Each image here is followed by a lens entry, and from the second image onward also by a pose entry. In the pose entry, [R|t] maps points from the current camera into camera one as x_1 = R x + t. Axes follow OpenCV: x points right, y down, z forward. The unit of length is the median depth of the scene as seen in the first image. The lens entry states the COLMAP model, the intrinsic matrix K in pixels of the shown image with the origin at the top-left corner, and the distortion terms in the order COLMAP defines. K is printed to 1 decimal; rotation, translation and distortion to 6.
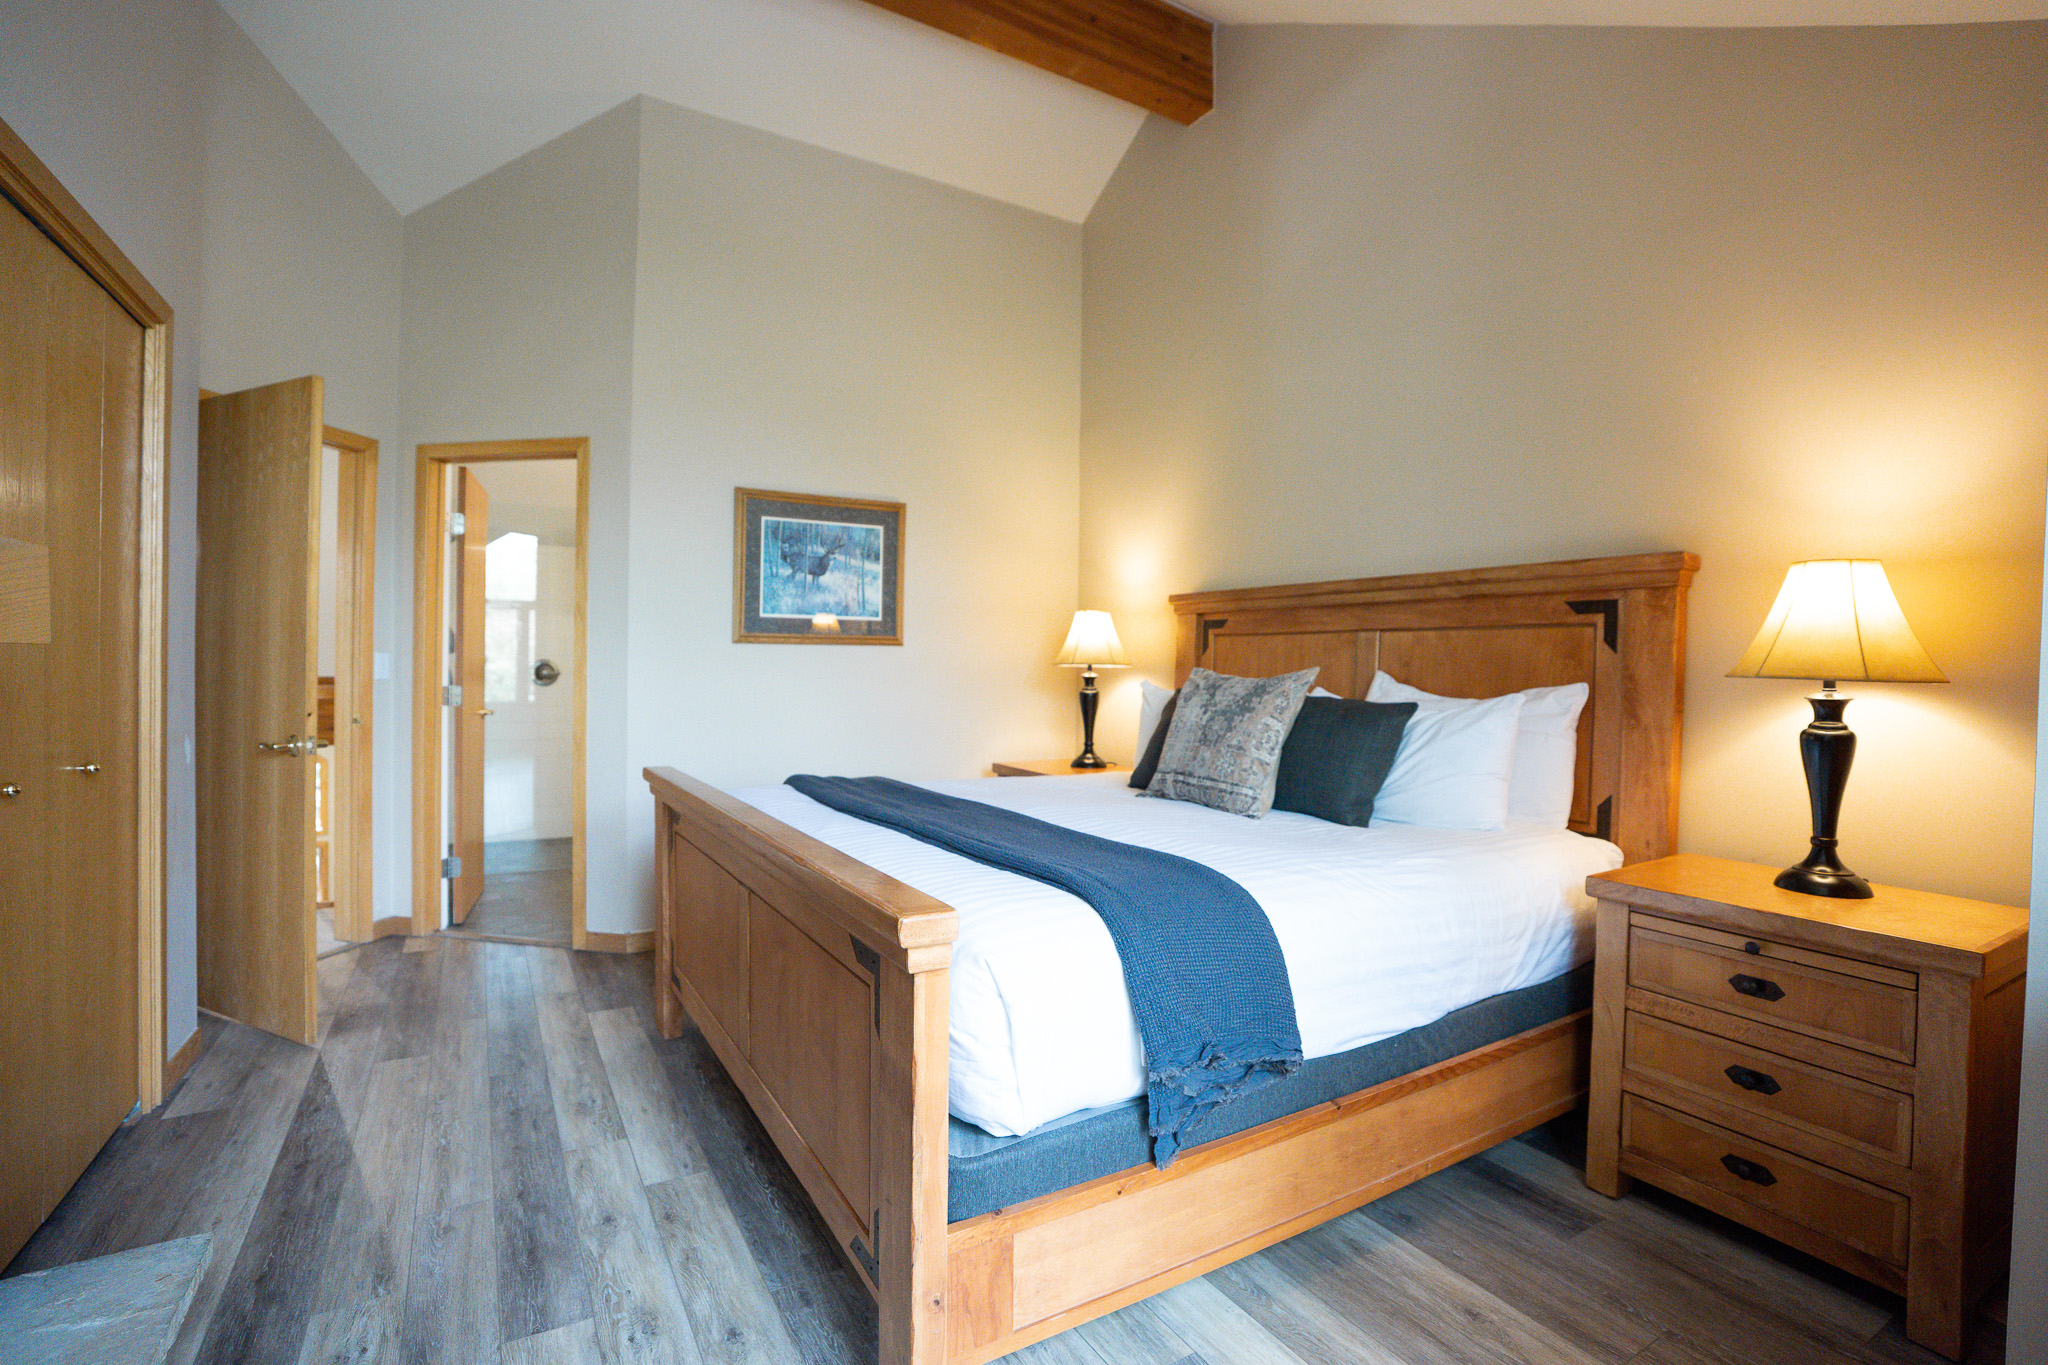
lens RADIAL K [[953.6, 0, 1009.6], [0, 953.6, 661.2], [0, 0, 1]] dist [-0.066221, 0.021752]
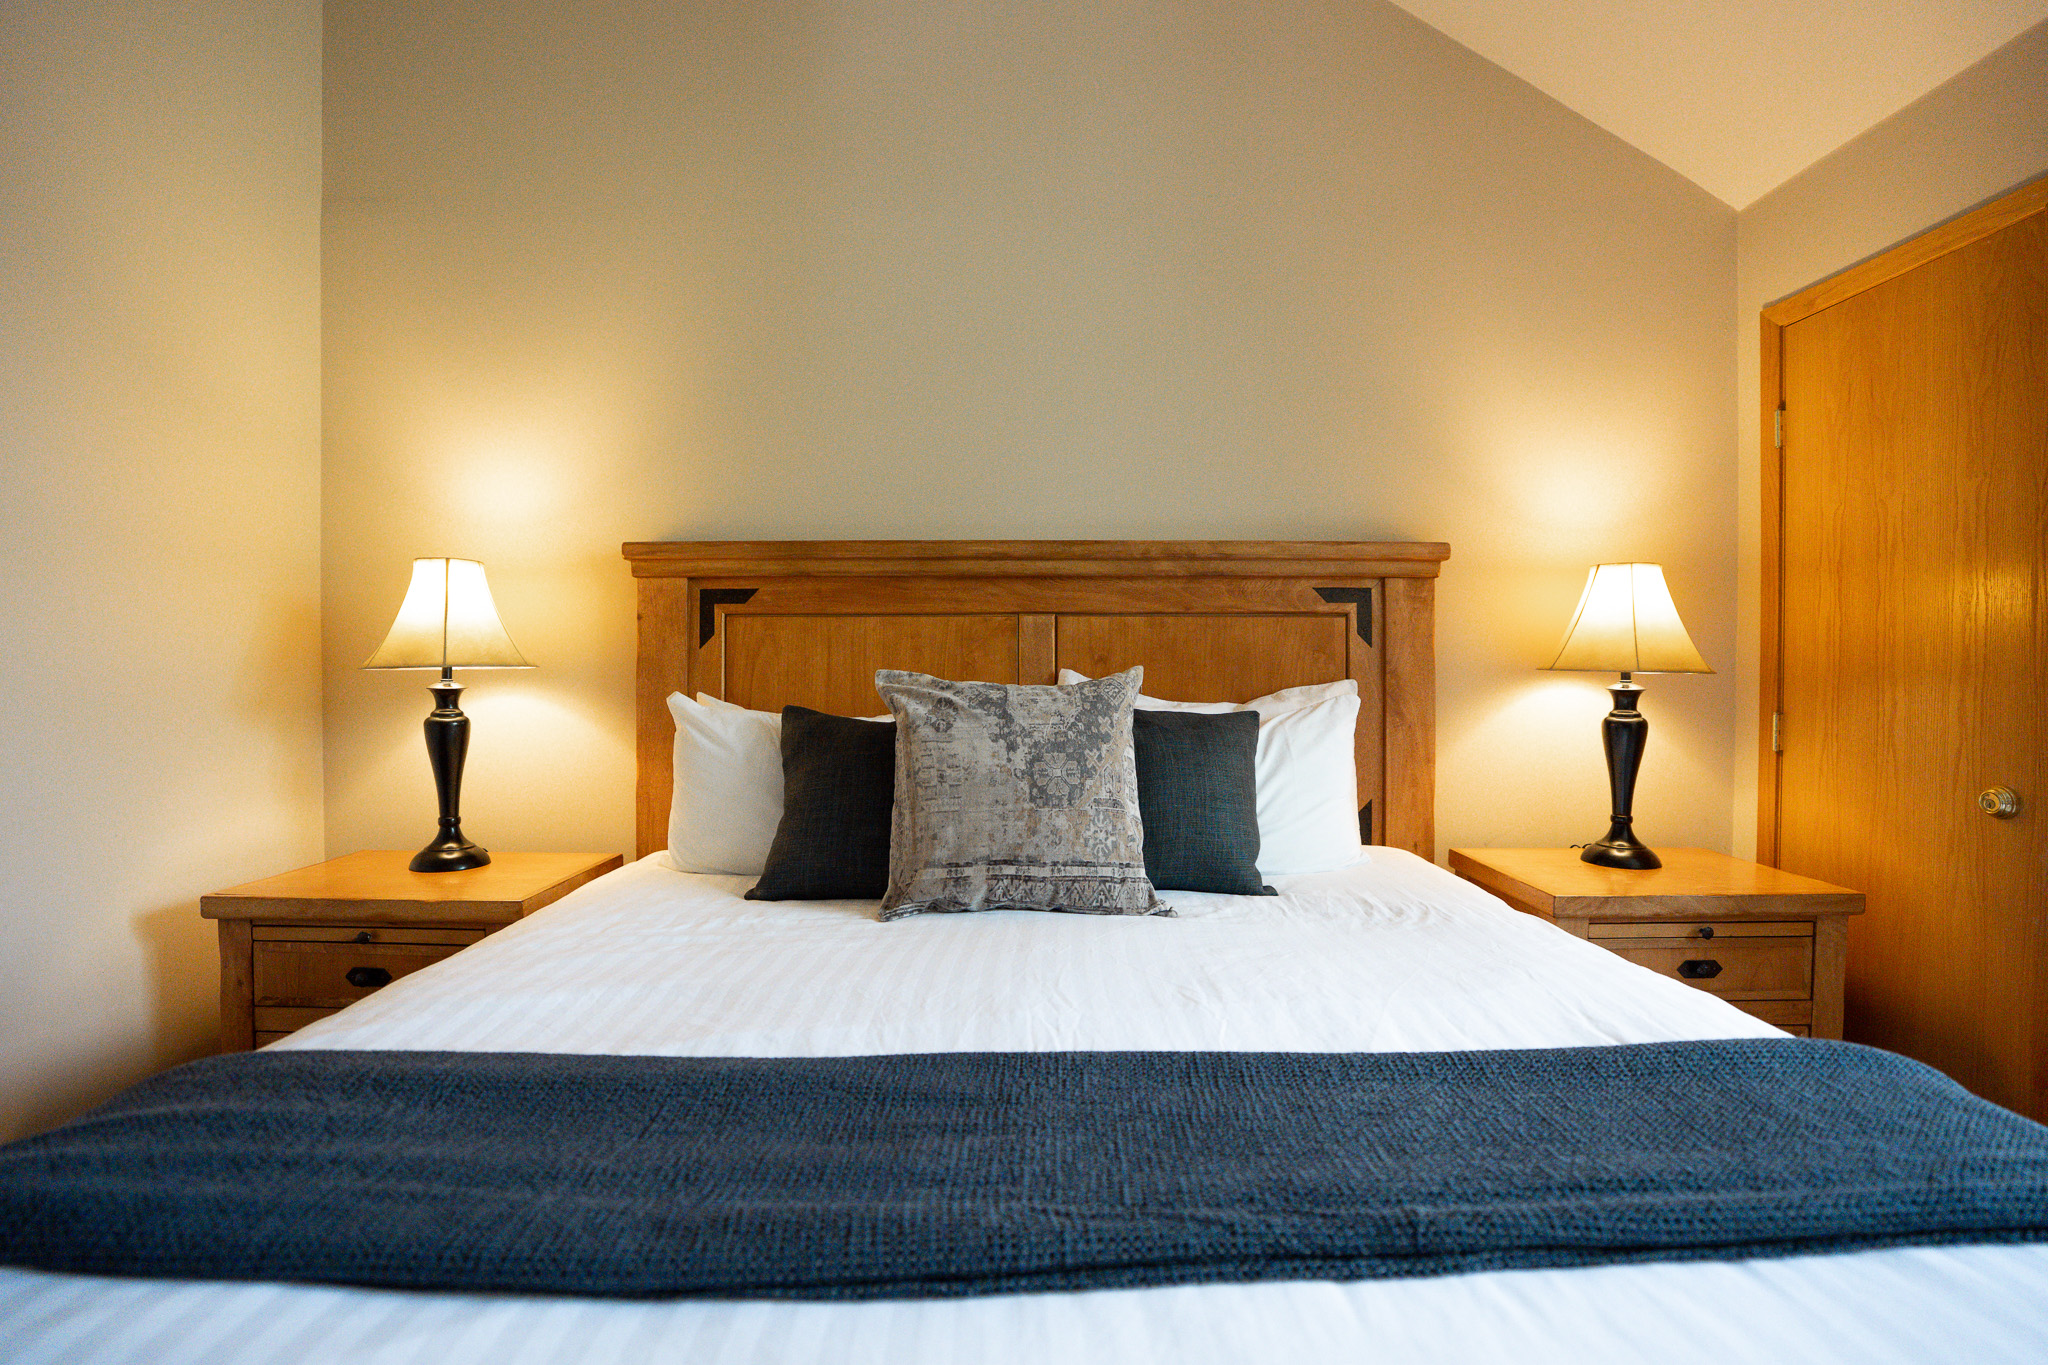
lens RADIAL K [[953.6, 0, 1002.6], [0, 953.6, 681.1], [0, 0, 1]] dist [-0.066221, 0.021752]
pose [[0.498128, -0.031110, 0.866545, -0.297717], [0.002904, 0.999410, 0.034210, -0.006270], [-0.867099, -0.014524, 0.497925, 0.729996]]
